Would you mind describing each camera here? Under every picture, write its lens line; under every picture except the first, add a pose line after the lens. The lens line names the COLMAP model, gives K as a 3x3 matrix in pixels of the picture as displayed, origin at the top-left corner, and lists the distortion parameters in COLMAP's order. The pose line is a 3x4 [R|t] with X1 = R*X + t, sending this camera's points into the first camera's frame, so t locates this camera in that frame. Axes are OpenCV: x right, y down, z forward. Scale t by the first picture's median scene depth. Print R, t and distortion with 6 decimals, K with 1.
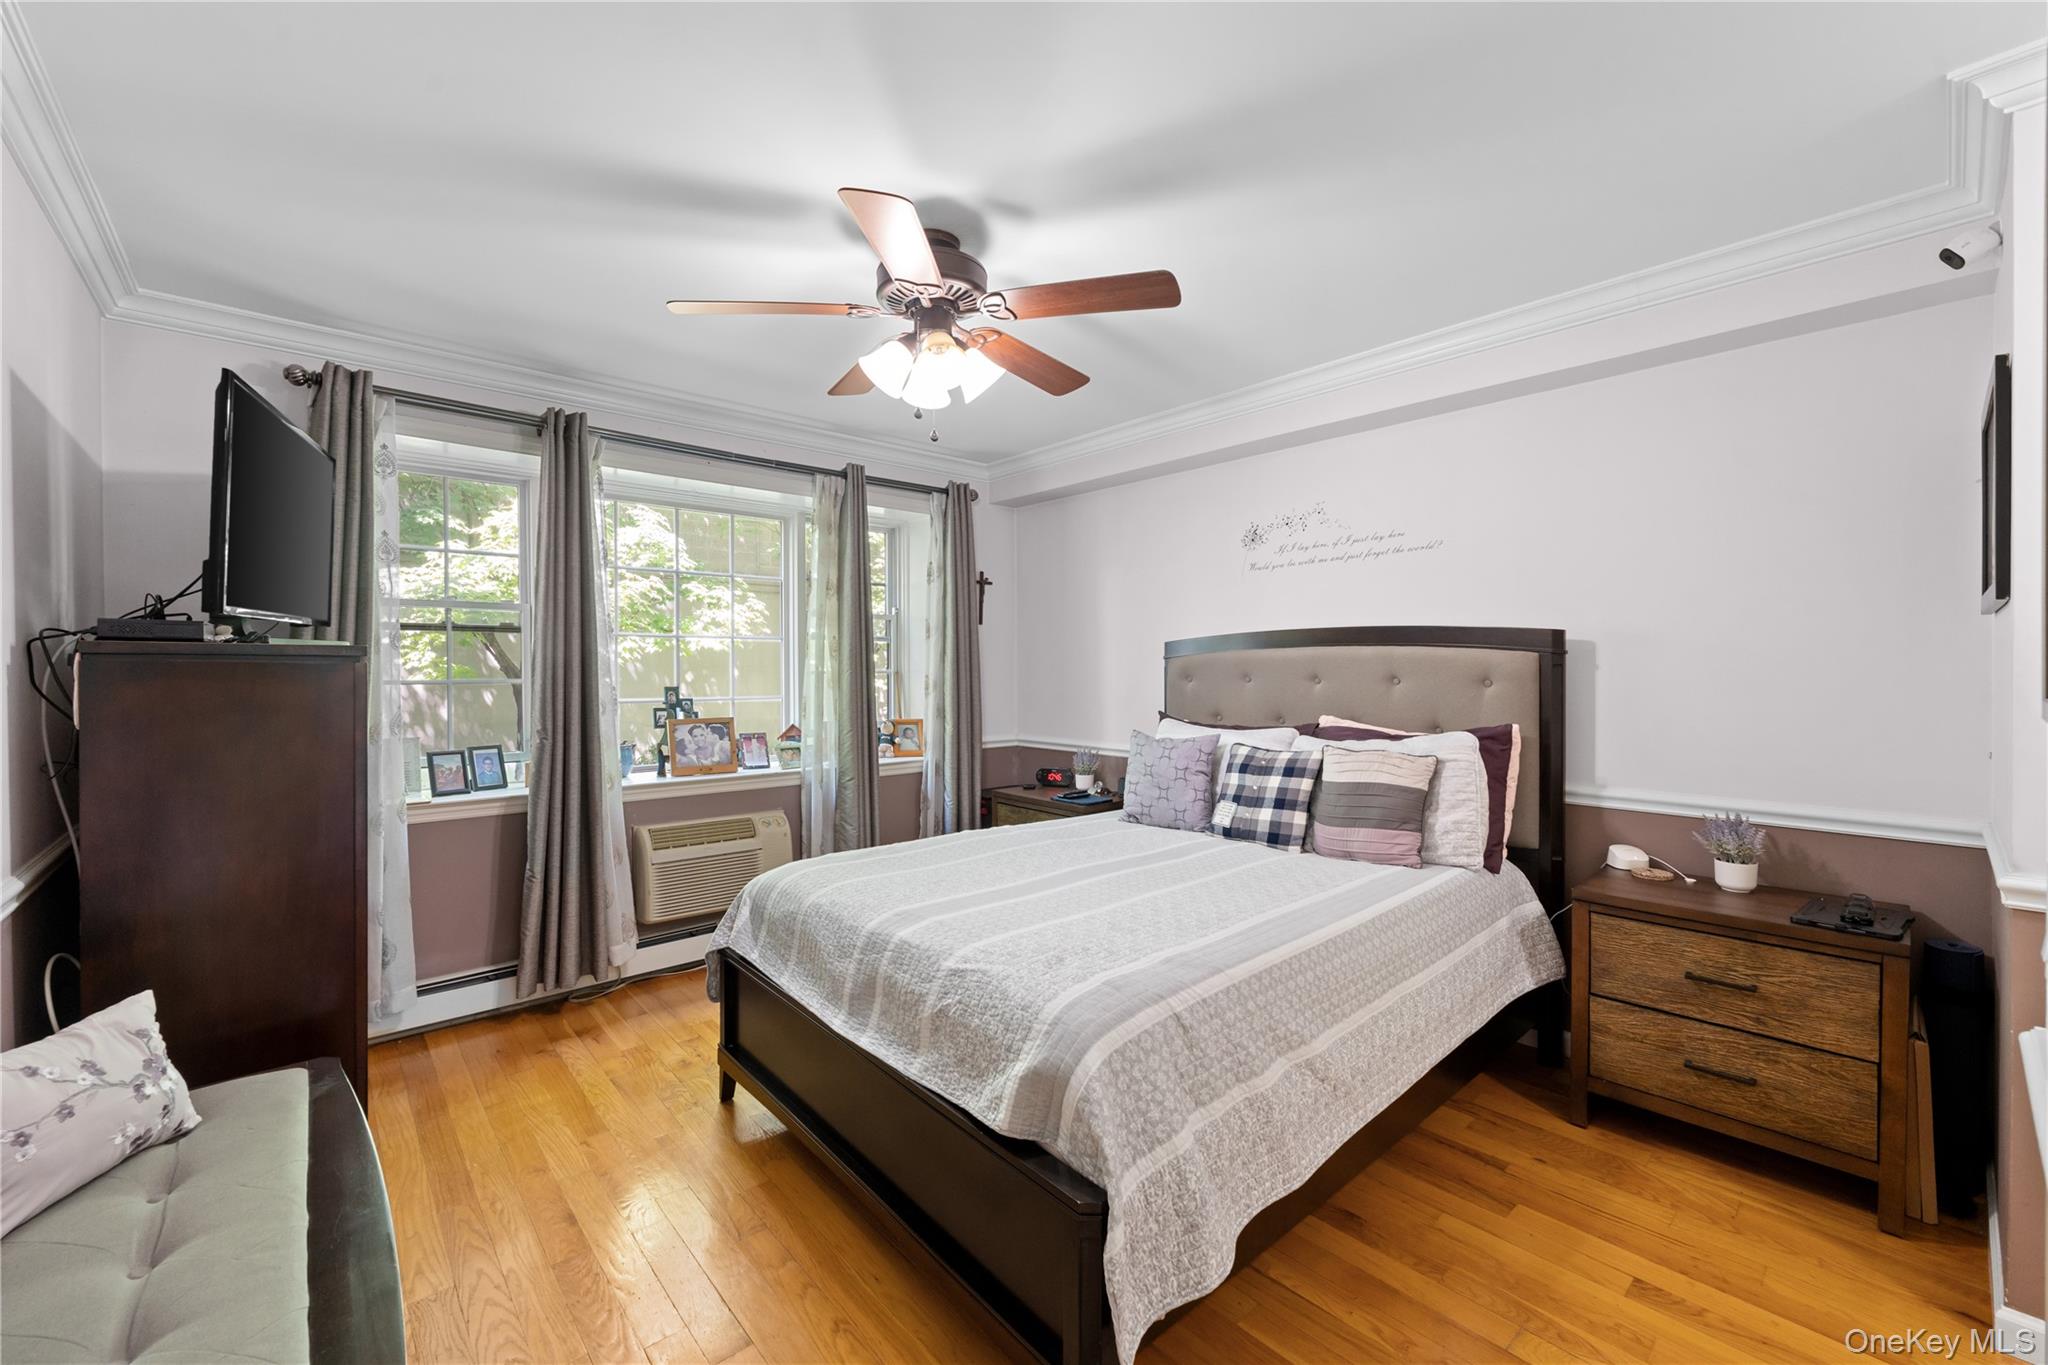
lens RADIAL K [[828.5, 0, 1020.1], [0, 828.5, 673.3], [0, 0, 1]] dist [-0.000951, -0.000441]
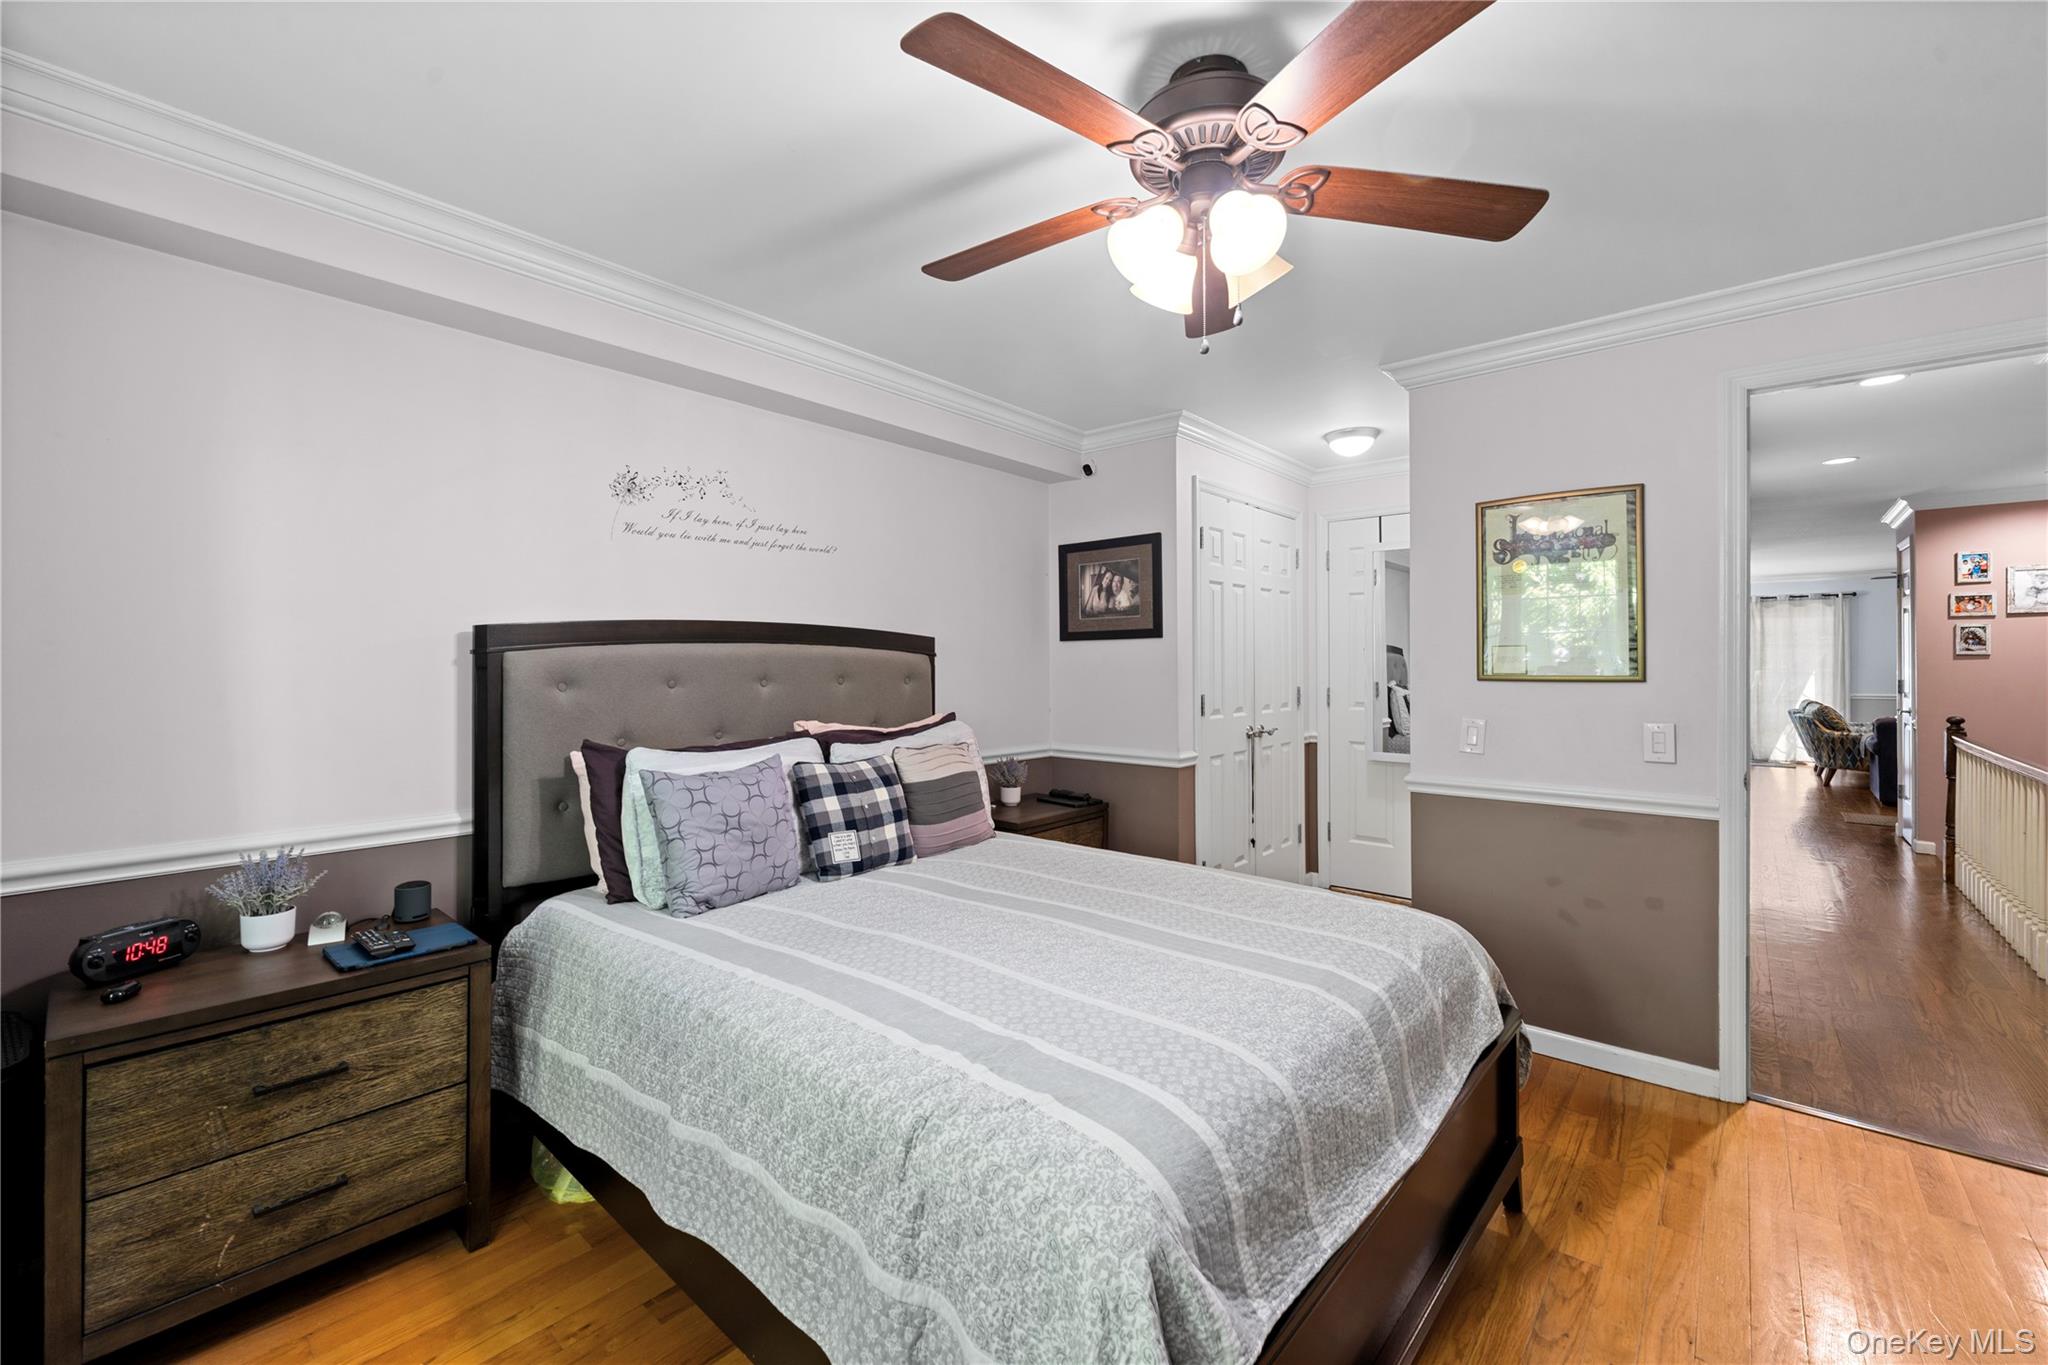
lens RADIAL K [[828.5, 0, 1020.1], [0, 828.5, 673.3], [0, 0, 1]] dist [-0.000951, -0.000441]
pose [[-0.131268, -0.006044, 0.991329, -0.548985], [0.009948, 0.999923, 0.007414, -0.005357], [-0.991297, 0.010835, -0.131198, 0.879634]]
